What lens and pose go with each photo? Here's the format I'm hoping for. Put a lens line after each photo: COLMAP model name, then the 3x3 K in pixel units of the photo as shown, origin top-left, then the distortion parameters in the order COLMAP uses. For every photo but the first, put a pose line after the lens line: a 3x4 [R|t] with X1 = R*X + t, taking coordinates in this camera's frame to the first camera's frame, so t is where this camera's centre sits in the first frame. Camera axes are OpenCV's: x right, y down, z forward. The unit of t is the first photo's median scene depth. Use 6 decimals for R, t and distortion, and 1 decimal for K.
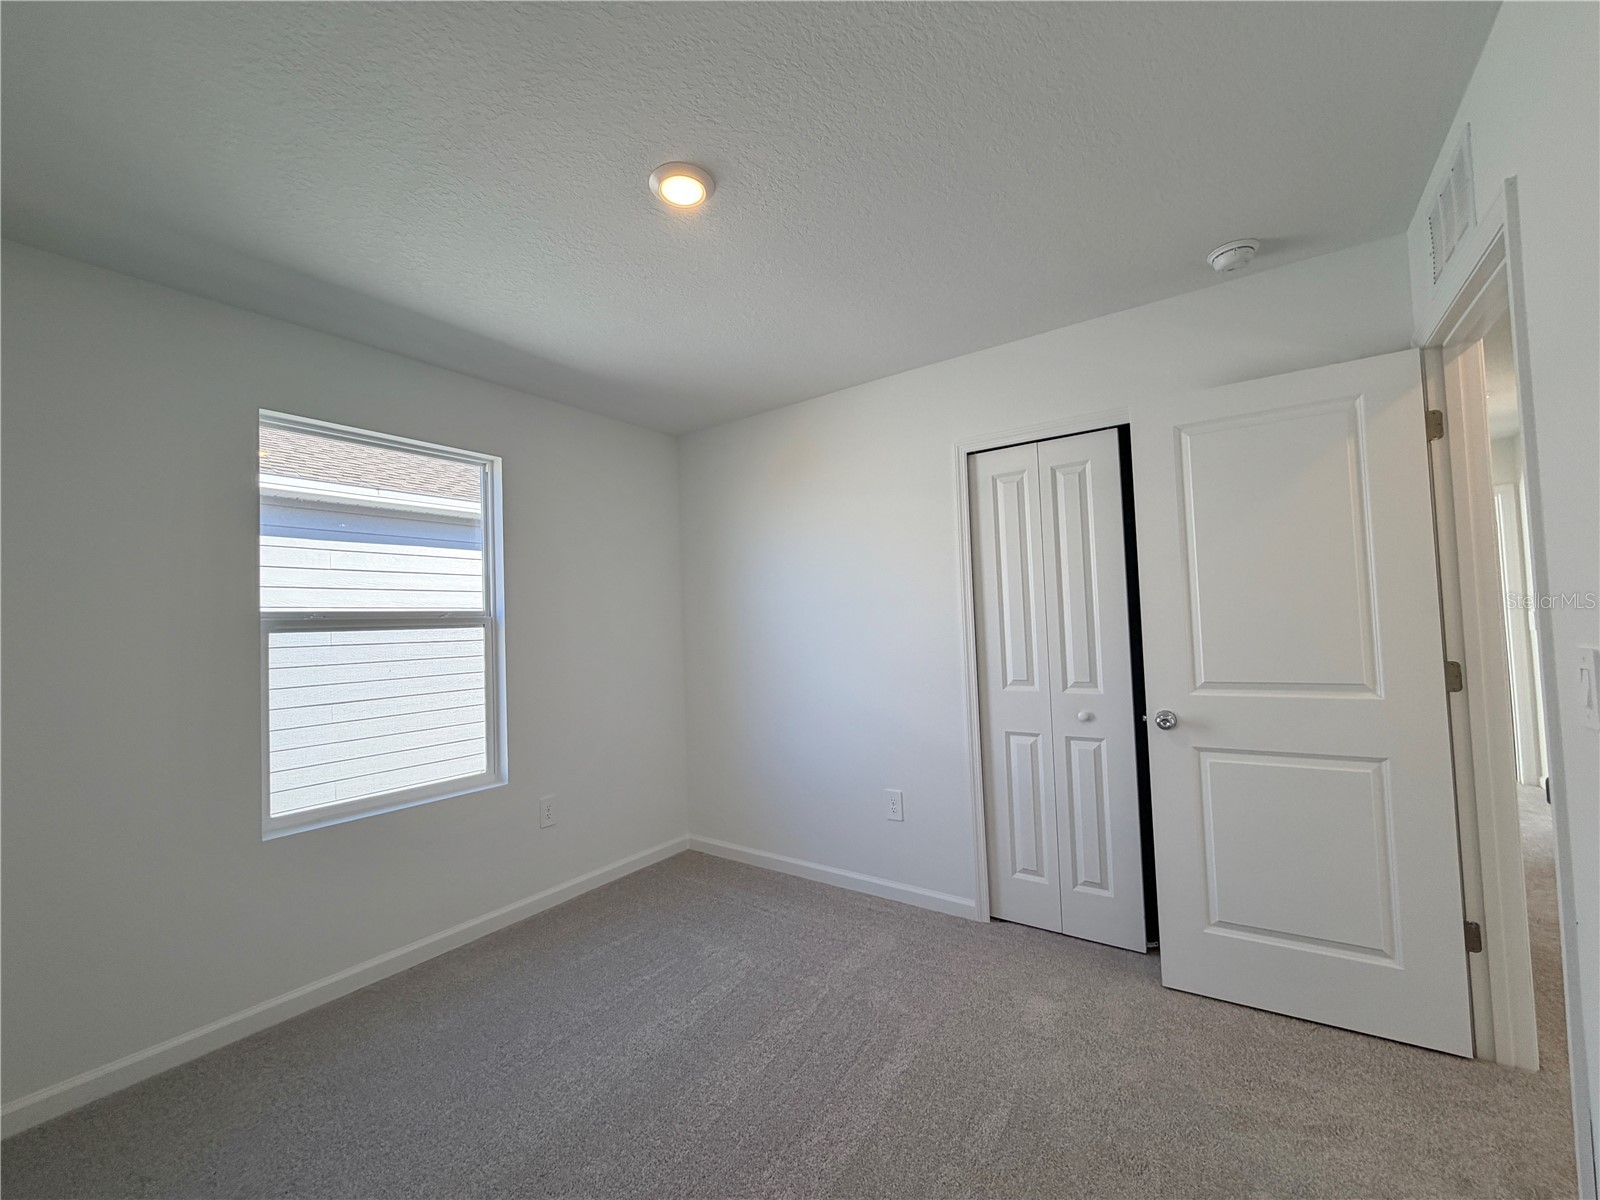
lens RADIAL K [[638.7, 0, 810.2], [0, 638.7, 596.1], [0, 0, 1]] dist [0.002477, -0.000294]
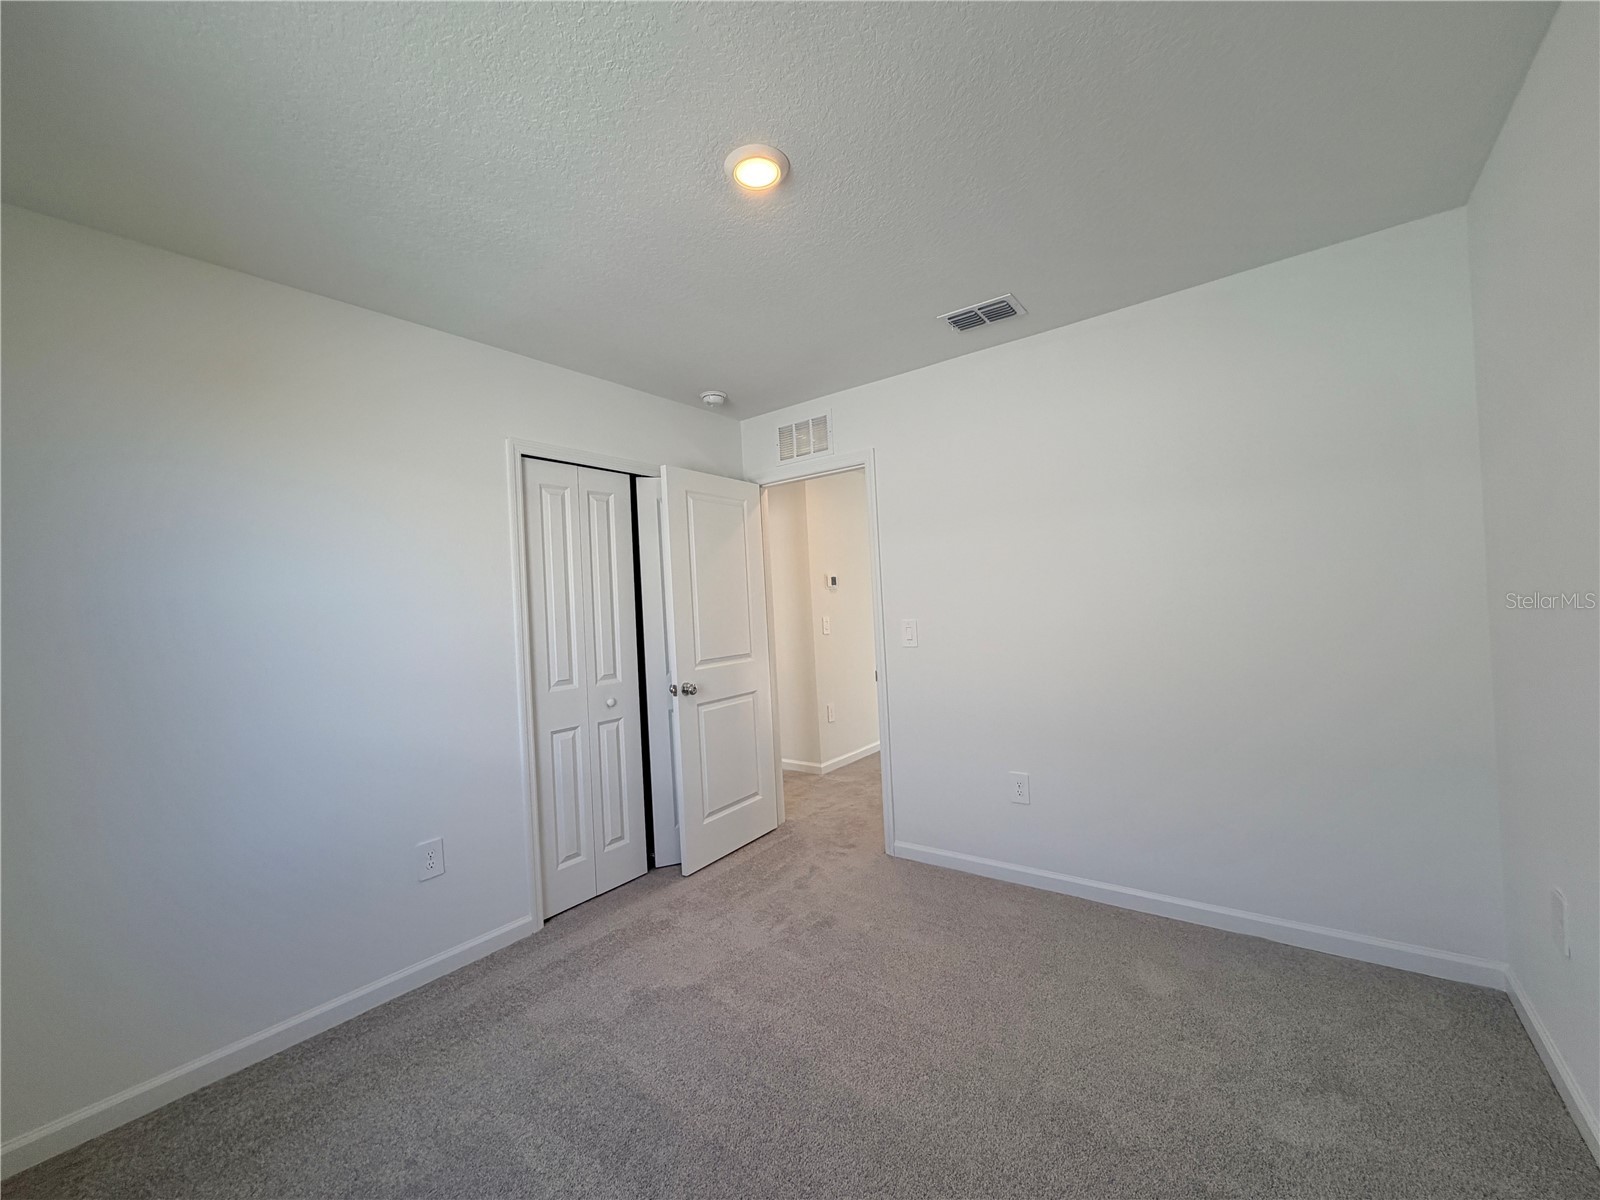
lens RADIAL K [[638.7, 0, 791.7], [0, 638.7, 604.3], [0, 0, 1]] dist [0.002477, -0.000294]
pose [[0.049887, 0.046185, 0.997686, -0.762943], [0.011944, 0.998831, -0.046835, 0.062486], [-0.998683, 0.014253, 0.049277, 0.590883]]
